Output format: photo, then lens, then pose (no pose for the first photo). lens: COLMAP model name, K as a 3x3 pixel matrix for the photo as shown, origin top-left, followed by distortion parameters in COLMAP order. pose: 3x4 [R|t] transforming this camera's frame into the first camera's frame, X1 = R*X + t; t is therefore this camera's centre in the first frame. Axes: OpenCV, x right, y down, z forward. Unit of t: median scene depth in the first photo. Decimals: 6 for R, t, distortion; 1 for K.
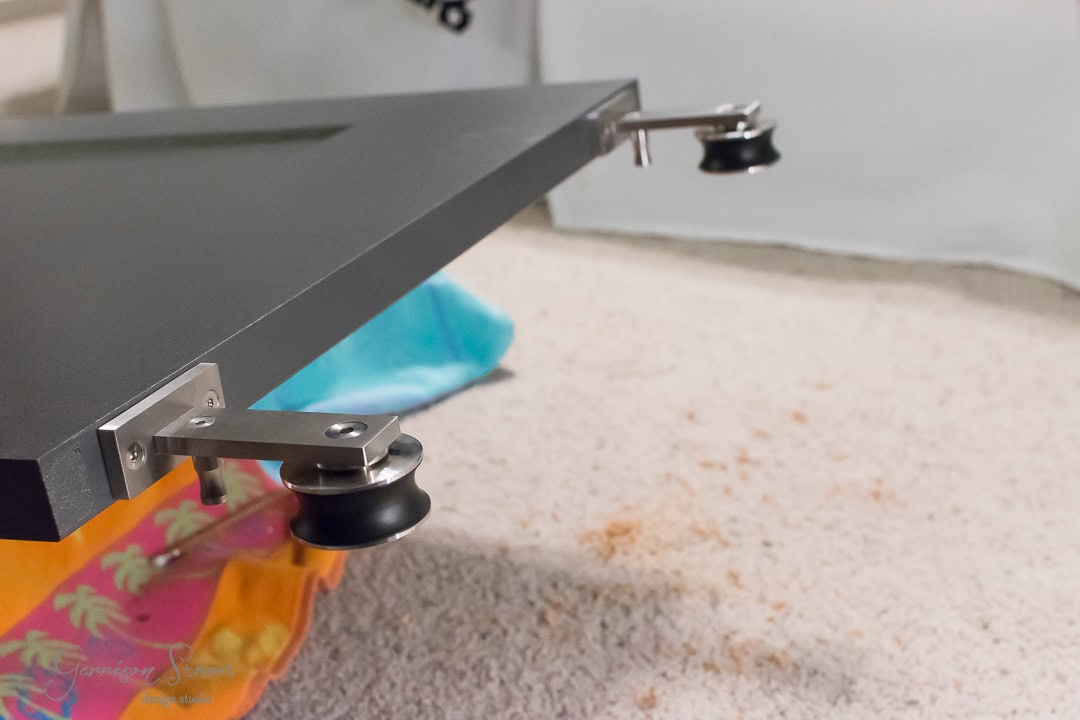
lens RADIAL K [[1638.3, 0, 540.0], [0, 1638.3, 360.0], [0, 0, 1]] dist [0.029362, 0.085356]
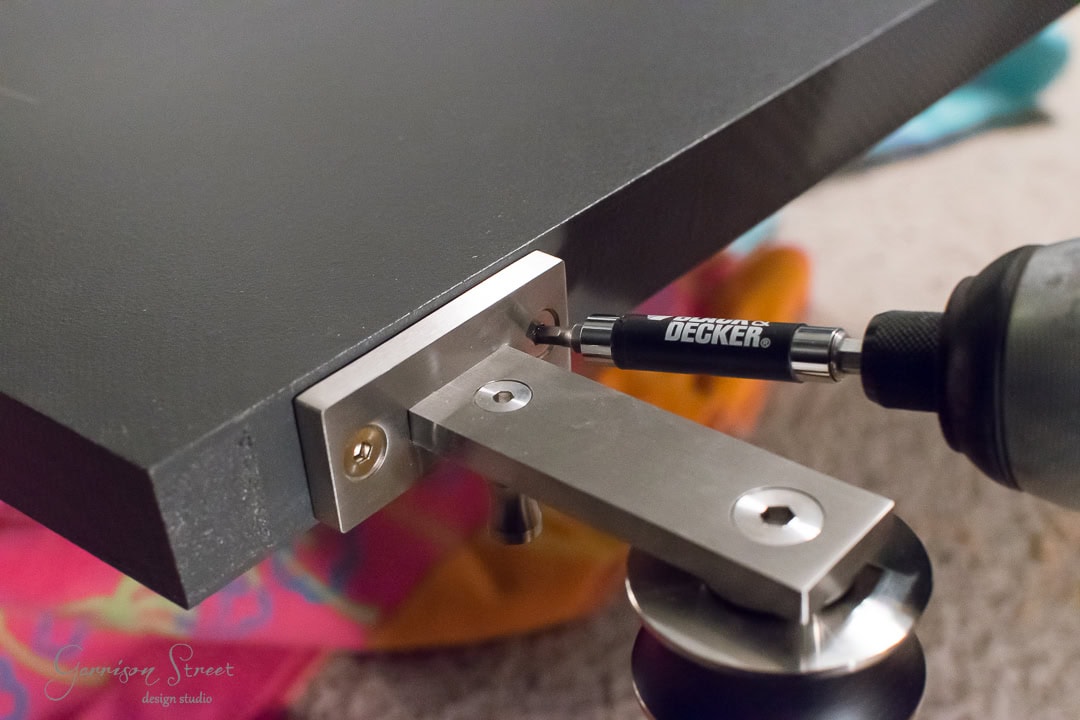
lens RADIAL K [[1638.3, 0, 540.0], [0, 1638.3, 360.0], [0, 0, 1]] dist [0.029362, 0.085356]
pose [[0.946532, 0.219663, -0.236273, -0.053297], [-0.153877, 0.951107, 0.267802, -0.072922], [0.283547, -0.217126, 0.934054, 0.356346]]
